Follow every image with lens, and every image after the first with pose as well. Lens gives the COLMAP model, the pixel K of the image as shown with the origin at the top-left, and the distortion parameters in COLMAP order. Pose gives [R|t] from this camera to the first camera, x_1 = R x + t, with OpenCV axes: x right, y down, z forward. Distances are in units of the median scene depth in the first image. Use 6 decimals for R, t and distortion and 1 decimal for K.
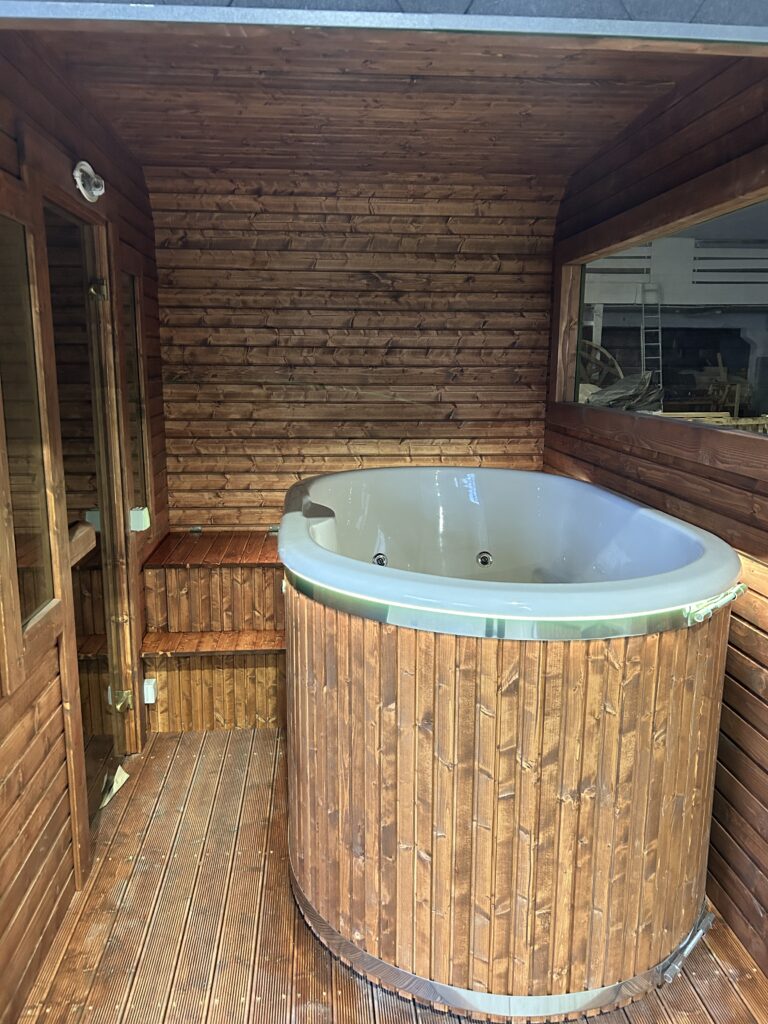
lens RADIAL K [[789.7, 0, 383.1], [0, 789.7, 510.3], [0, 0, 1]] dist [0.042841, -0.047320]
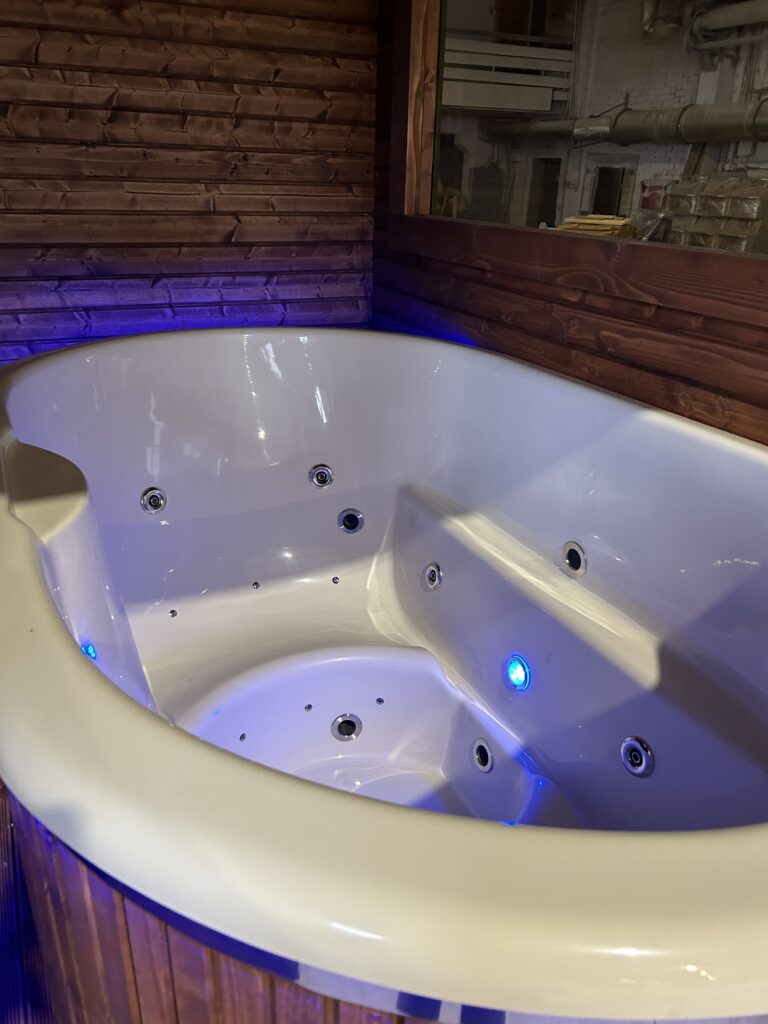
lens RADIAL K [[789.7, 0, 393.0], [0, 789.7, 515.2], [0, 0, 1]] dist [0.042841, -0.047320]
pose [[0.930724, -0.124123, 0.344015, -0.037798], [0.043645, 0.971620, 0.232485, -0.048003], [-0.363109, -0.201365, 0.909727, 0.353531]]
